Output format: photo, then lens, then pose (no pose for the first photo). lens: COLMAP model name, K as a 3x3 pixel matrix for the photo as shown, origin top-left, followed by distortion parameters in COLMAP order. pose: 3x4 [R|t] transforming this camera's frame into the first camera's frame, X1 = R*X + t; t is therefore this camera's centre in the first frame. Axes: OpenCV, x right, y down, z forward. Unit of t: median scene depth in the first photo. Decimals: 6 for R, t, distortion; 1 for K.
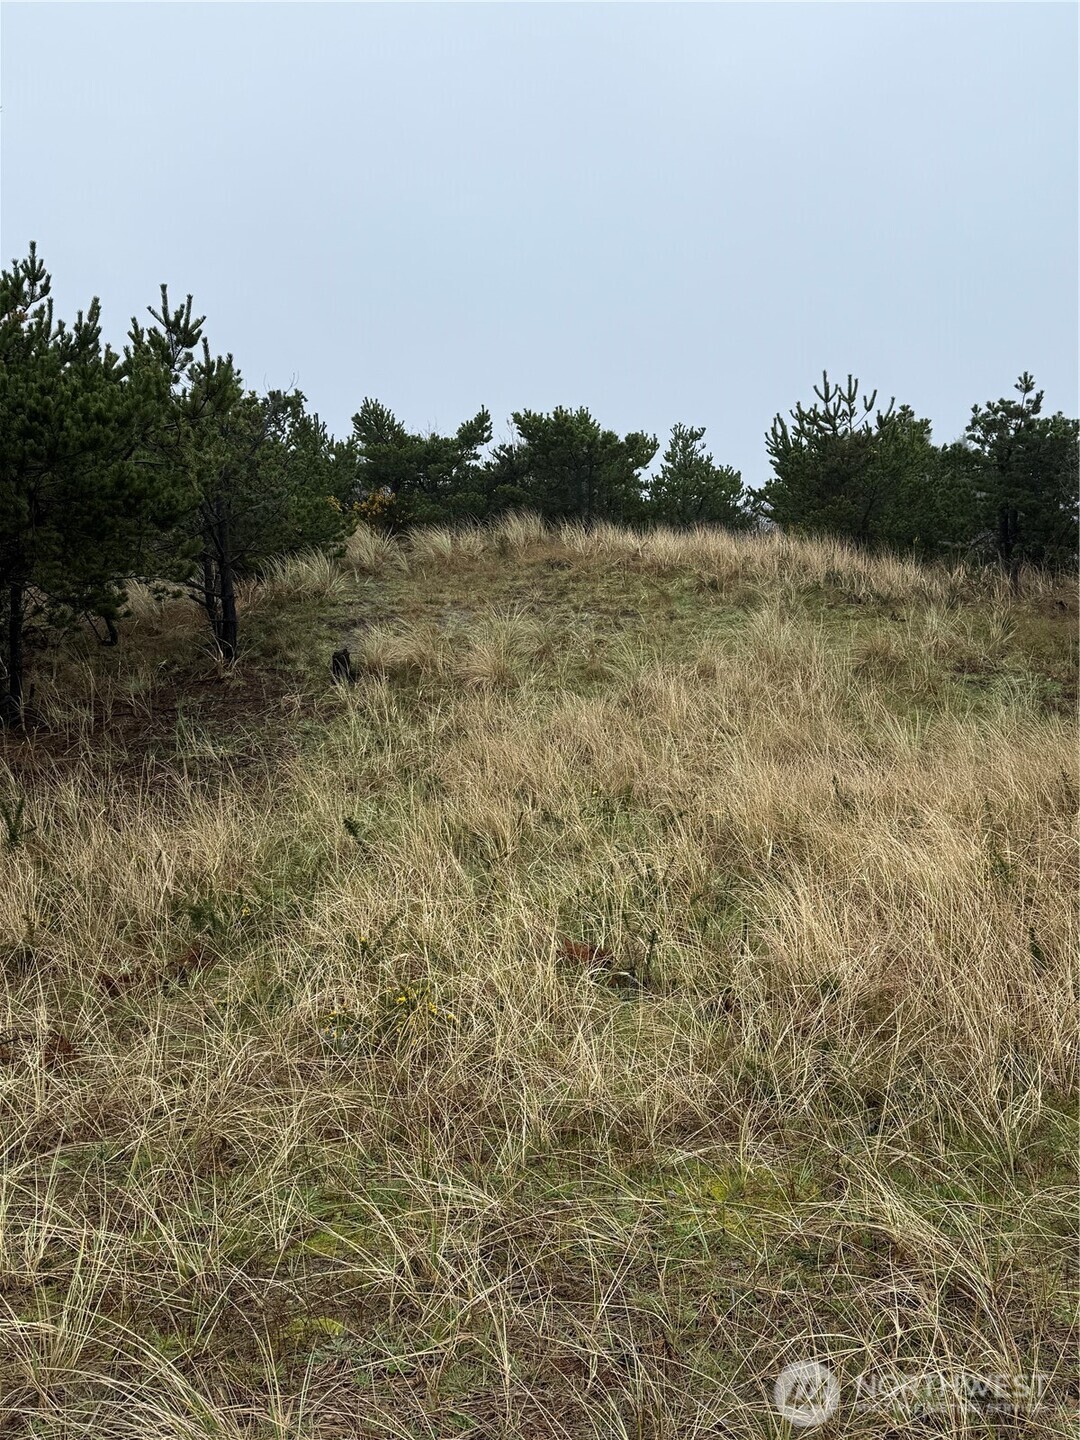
lens RADIAL K [[1239.7, 0, 540.0], [0, 1239.7, 720.0], [0, 0, 1]] dist [0.201627, -0.514949]
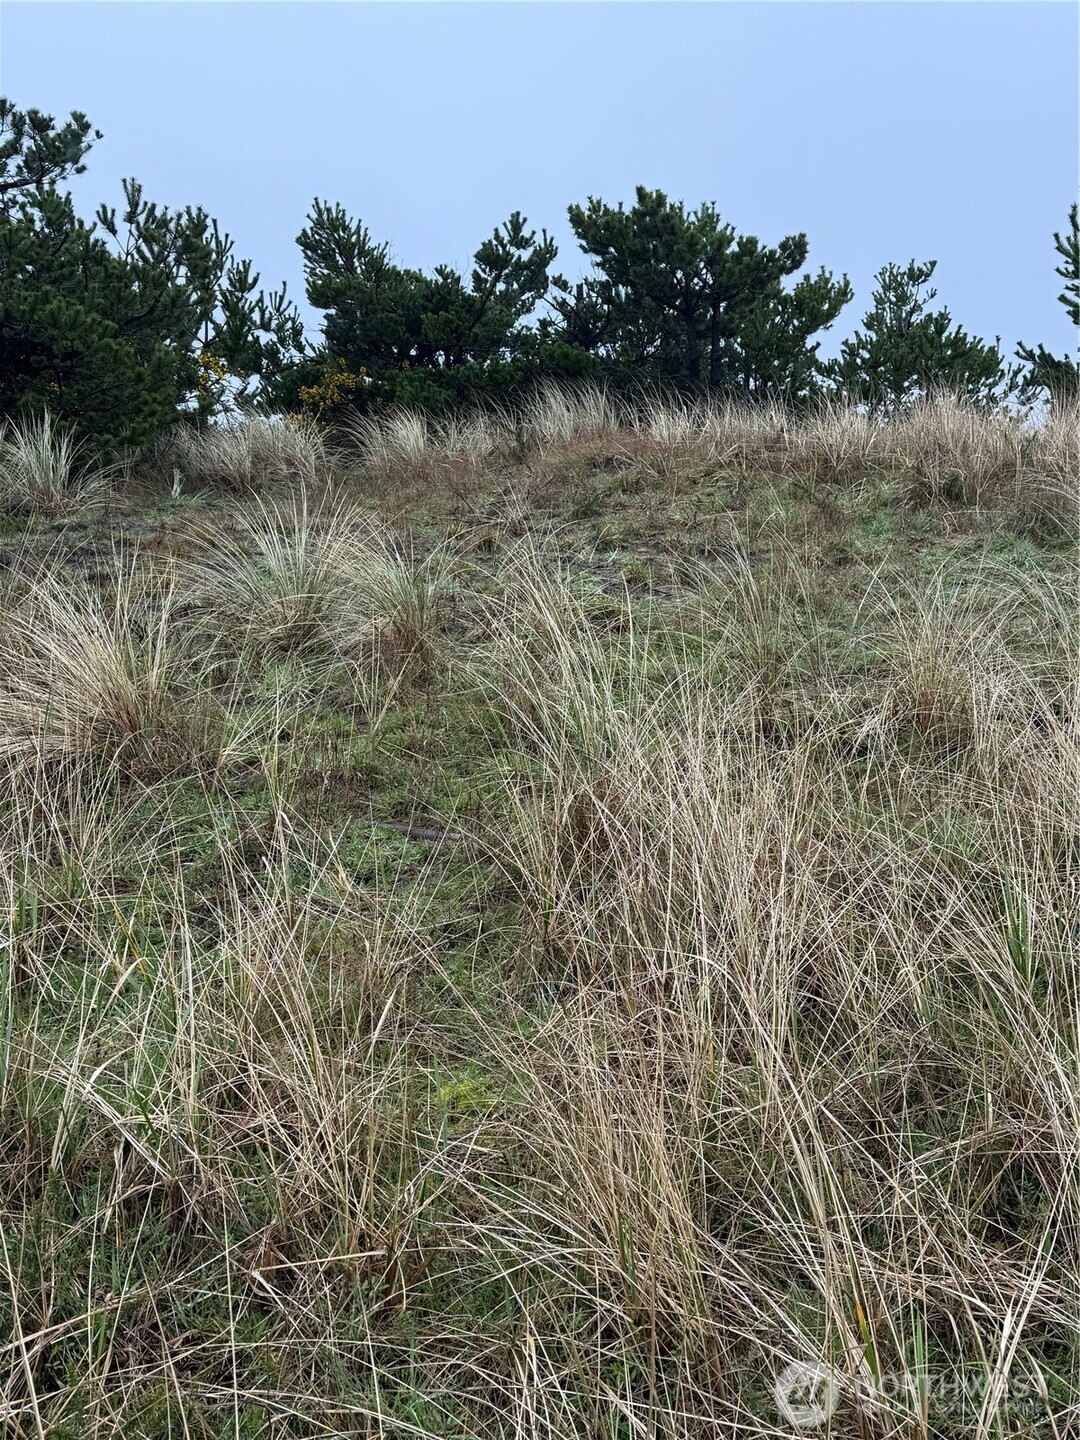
lens RADIAL K [[1239.7, 0, 540.0], [0, 1239.7, 720.0], [0, 0, 1]] dist [0.201627, -0.514949]
pose [[0.985764, 0.017510, -0.167222, 0.069180], [-0.017490, 0.999846, 0.001592, -0.027206], [0.167224, 0.001356, 0.985918, 0.516587]]
